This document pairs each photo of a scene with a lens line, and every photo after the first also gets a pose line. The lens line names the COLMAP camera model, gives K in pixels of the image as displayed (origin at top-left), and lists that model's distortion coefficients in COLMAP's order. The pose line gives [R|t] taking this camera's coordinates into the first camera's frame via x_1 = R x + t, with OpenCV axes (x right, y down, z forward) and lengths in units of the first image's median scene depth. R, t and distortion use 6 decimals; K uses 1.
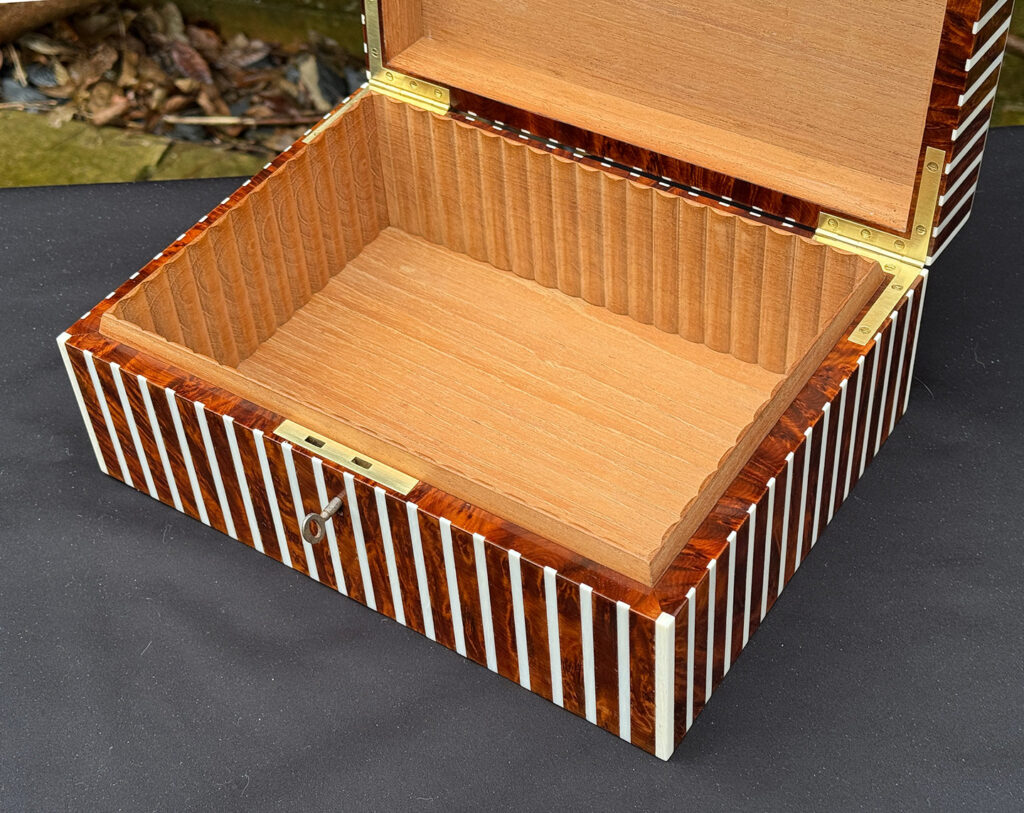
lens RADIAL K [[1691.9, 0, 477.0], [0, 1691.9, 425.6], [0, 0, 1]] dist [0.129454, 0.000000]
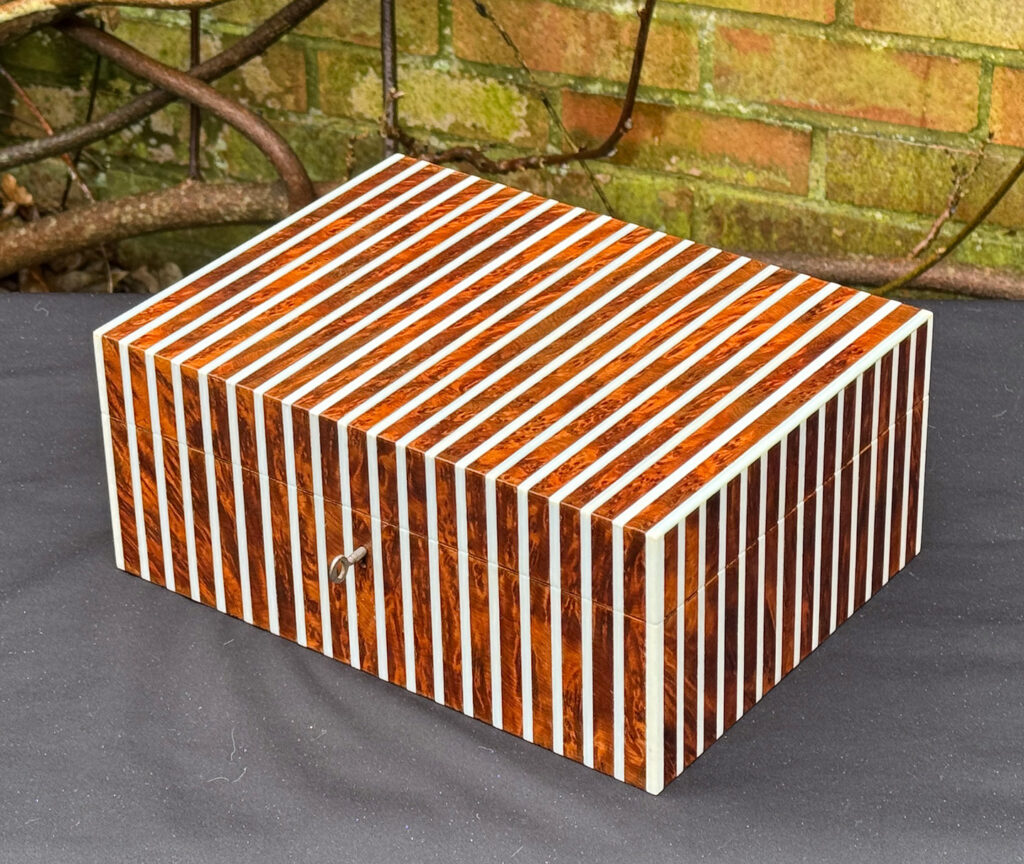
lens RADIAL K [[3038.0, 0, 425.3], [0, 3038.0, 374.9], [0, 0, 1]] dist [0.147298, 0.000000]
pose [[0.995999, 0.075491, -0.047822, 0.006071], [-0.085640, 0.959187, -0.269494, 0.439164], [0.025526, 0.272511, 0.961814, -0.807996]]
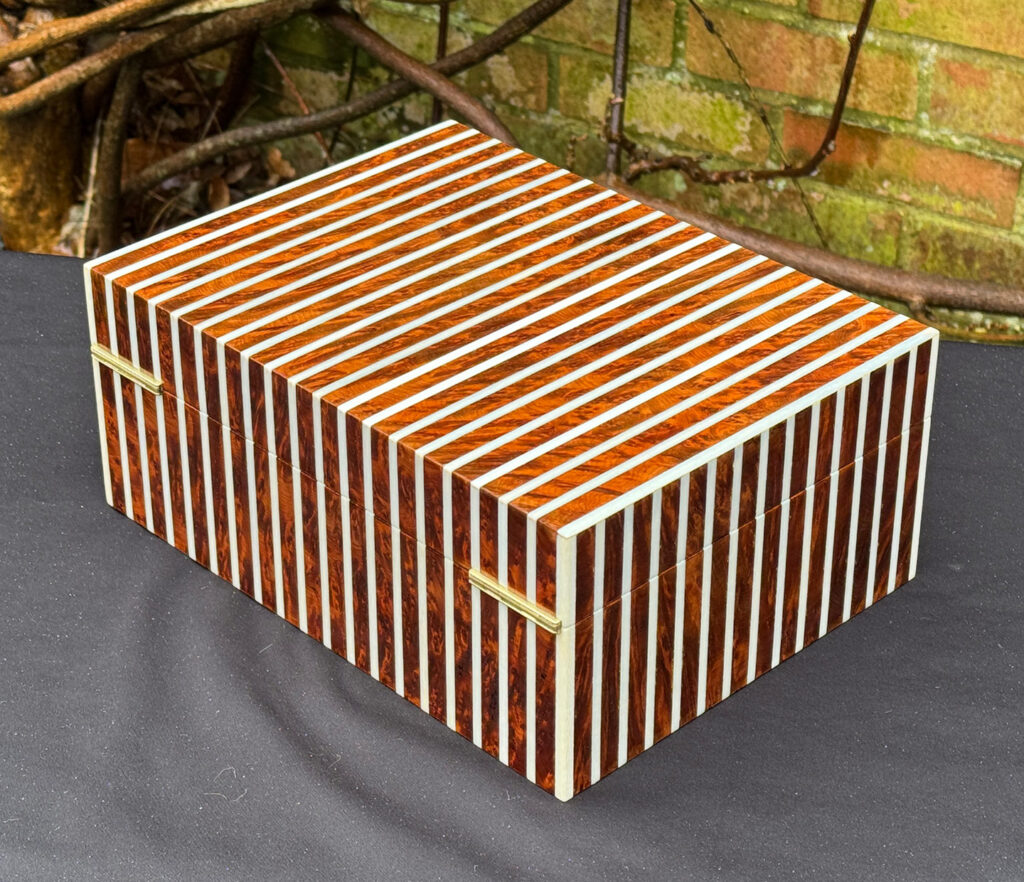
lens RADIAL K [[2576.5, 0, 473.5], [0, 2576.5, 414.0], [0, 0, 1]] dist [0.153918, 0.000000]
pose [[0.975182, 0.166731, -0.145676, 0.118962], [-0.197032, 0.953636, -0.227503, 0.302817], [0.100990, 0.250559, 0.962819, -0.477653]]
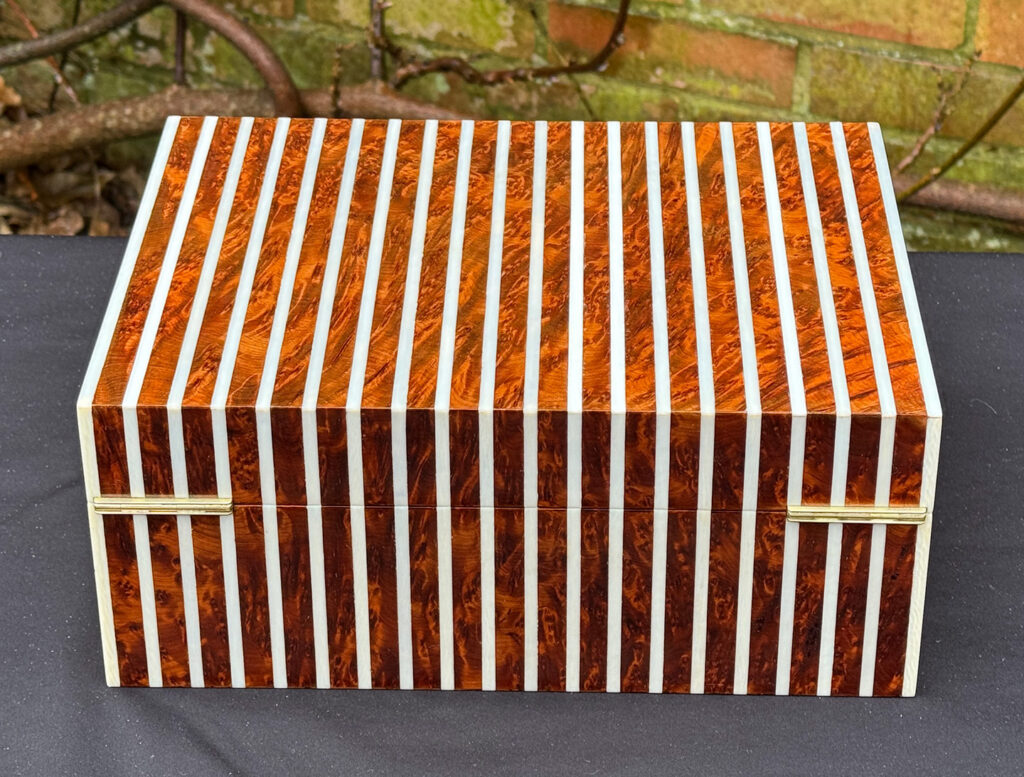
lens RADIAL K [[2585.0, 0, 516.7], [0, 2585.0, 320.0], [0, 0, 1]] dist [0.149630, 0.000000]
pose [[0.996462, 0.084030, 0.001320, -0.038634], [-0.081276, 0.967561, -0.239206, 0.246628], [-0.021378, 0.238252, 0.970968, -0.350185]]
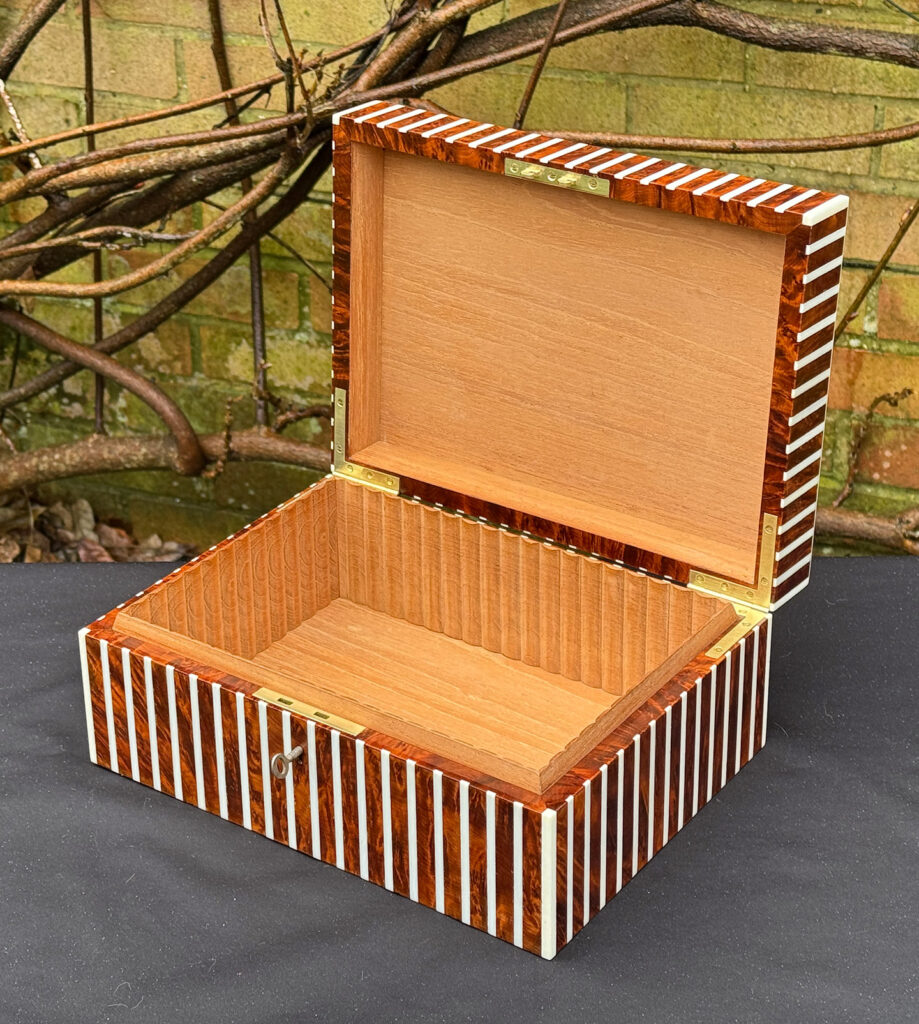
lens RADIAL K [[2377.6, 0, 408.4], [0, 2377.6, 459.1], [0, 0, 1]] dist [0.112946, 0.000000]
pose [[0.998421, 0.056170, 0.000642, -0.012533], [-0.053256, 0.950154, -0.307199, 0.335883], [-0.017866, 0.306679, 0.951645, -0.672697]]
